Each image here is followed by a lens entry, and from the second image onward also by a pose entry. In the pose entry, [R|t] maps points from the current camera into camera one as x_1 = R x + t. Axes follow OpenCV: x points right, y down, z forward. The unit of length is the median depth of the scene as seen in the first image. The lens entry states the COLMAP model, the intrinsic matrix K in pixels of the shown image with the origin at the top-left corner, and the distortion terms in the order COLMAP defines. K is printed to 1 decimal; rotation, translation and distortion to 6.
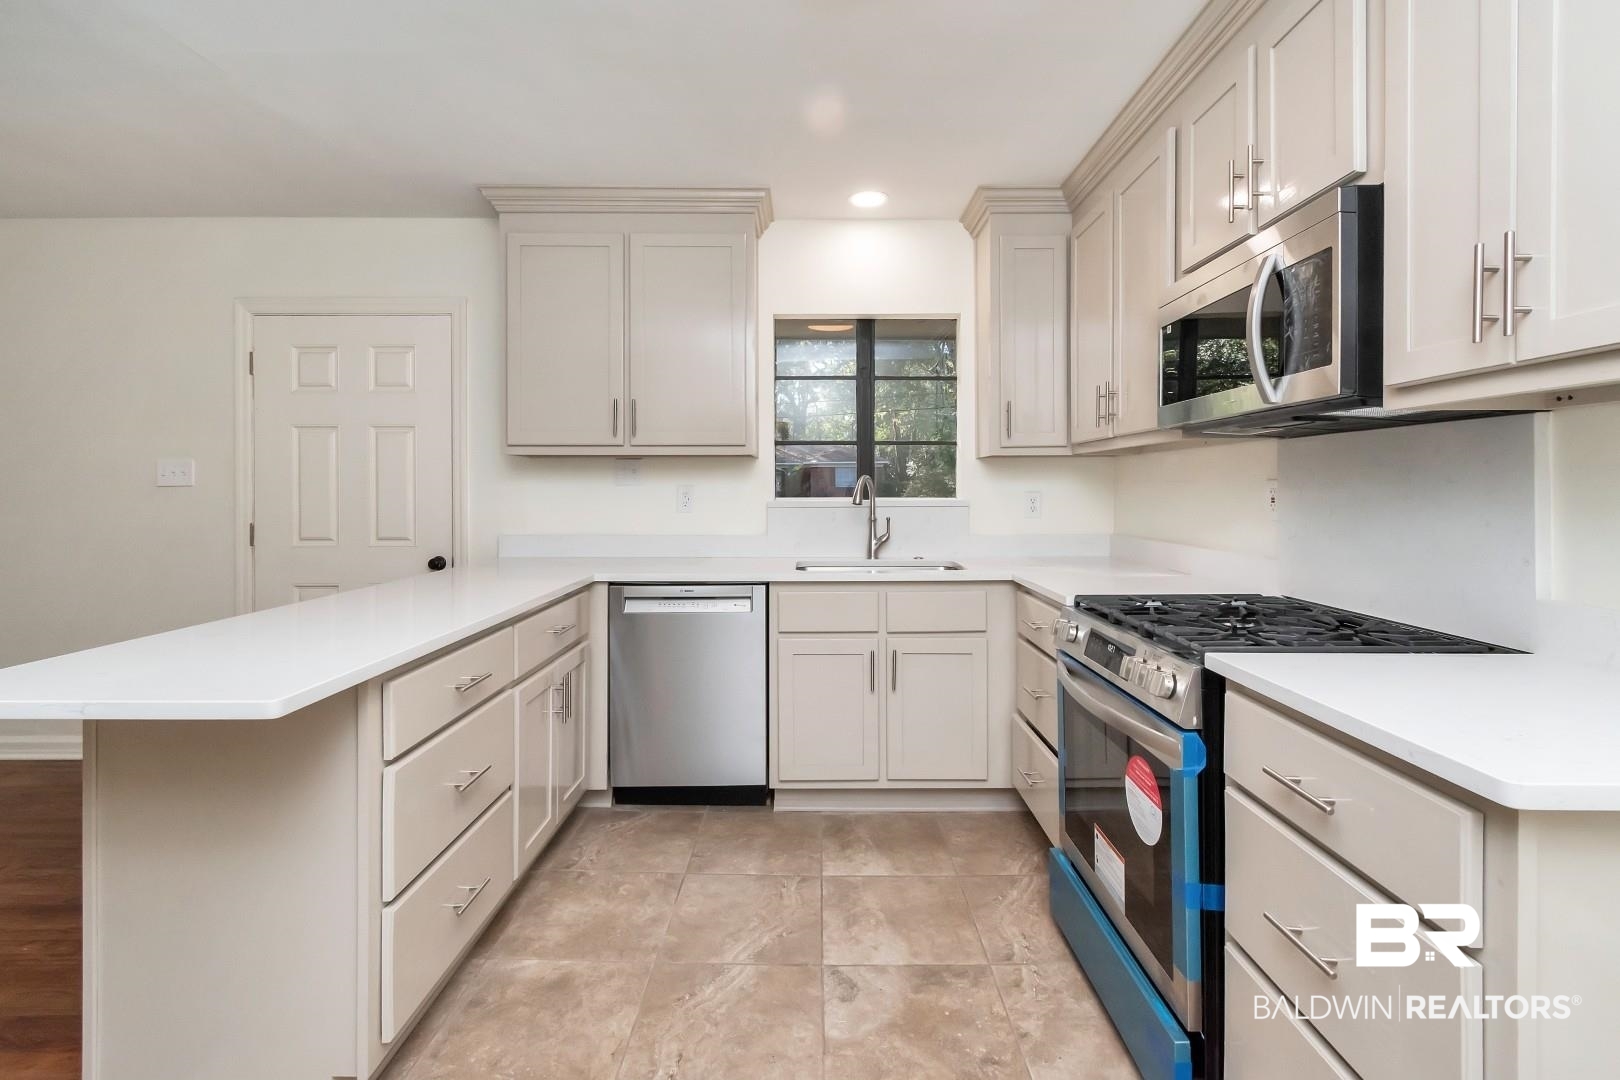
lens RADIAL K [[734.3, 0, 815.2], [0, 734.3, 485.5], [0, 0, 1]] dist [0.002558, -0.000318]
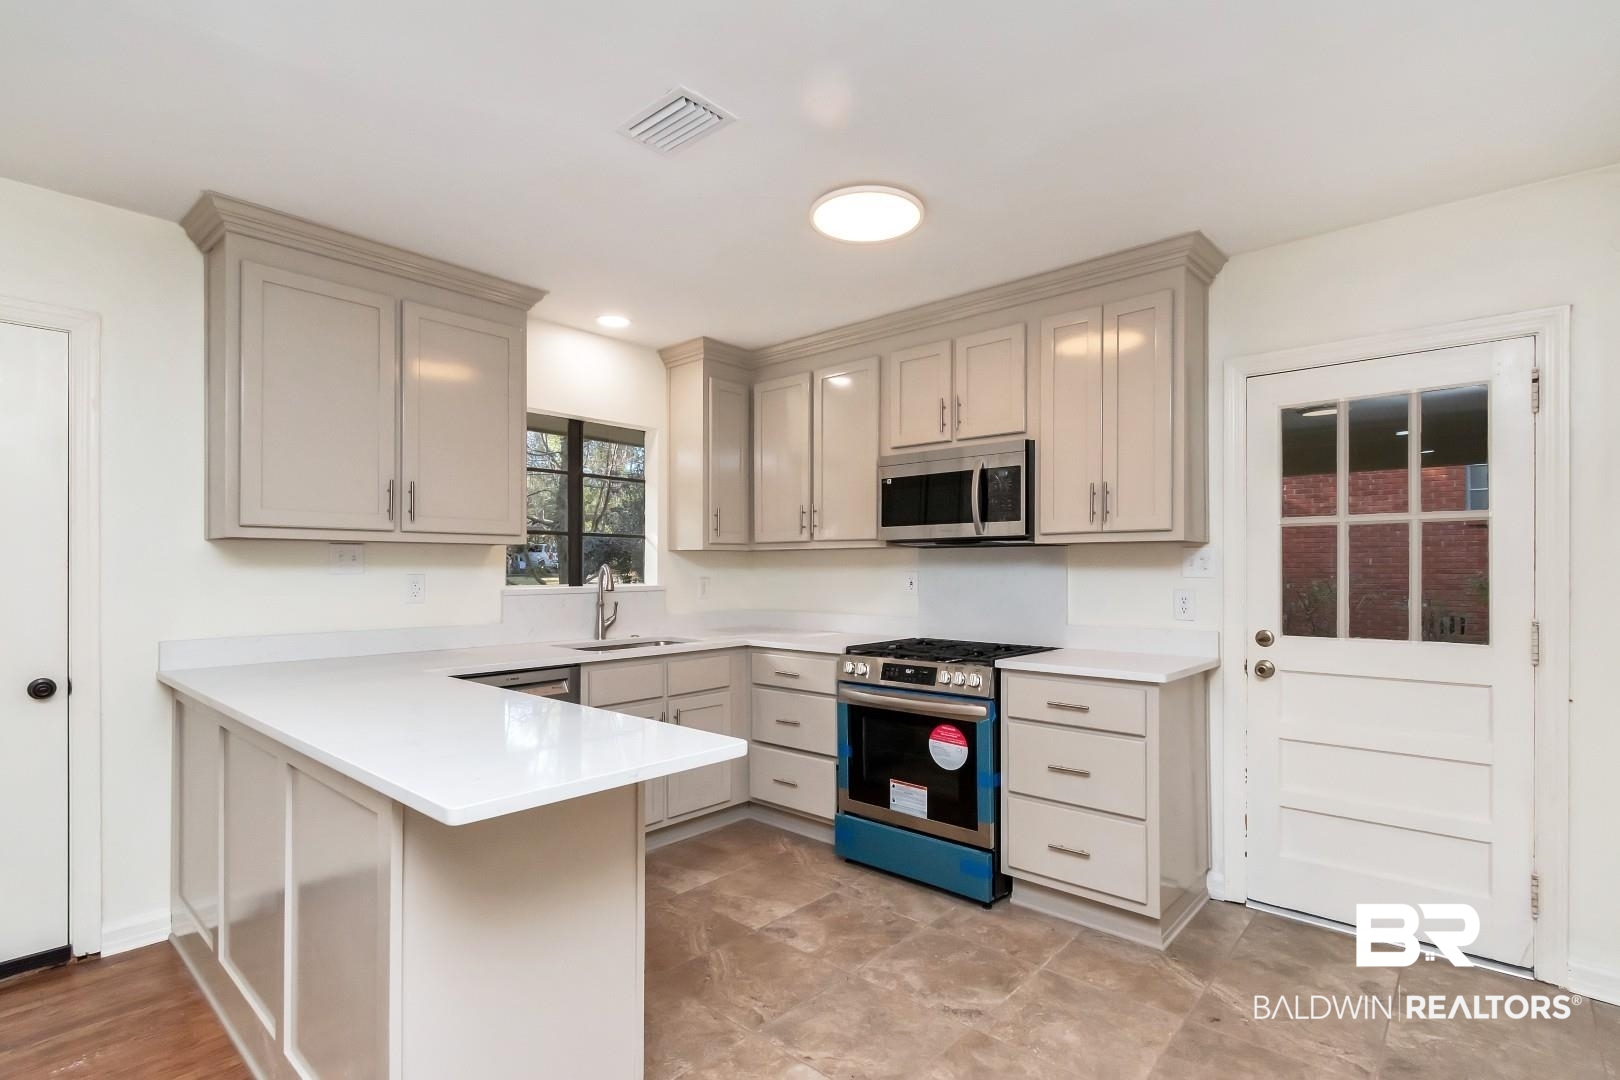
lens RADIAL K [[770.8, 0, 809.8], [0, 770.8, 557.4], [0, 0, 1]] dist [-0.001798, -0.000028]
pose [[0.666077, 0.011437, 0.745795, -0.695526], [-0.003667, 0.999921, -0.012059, -0.013844], [-0.745874, 0.005297, 0.666066, -0.018678]]
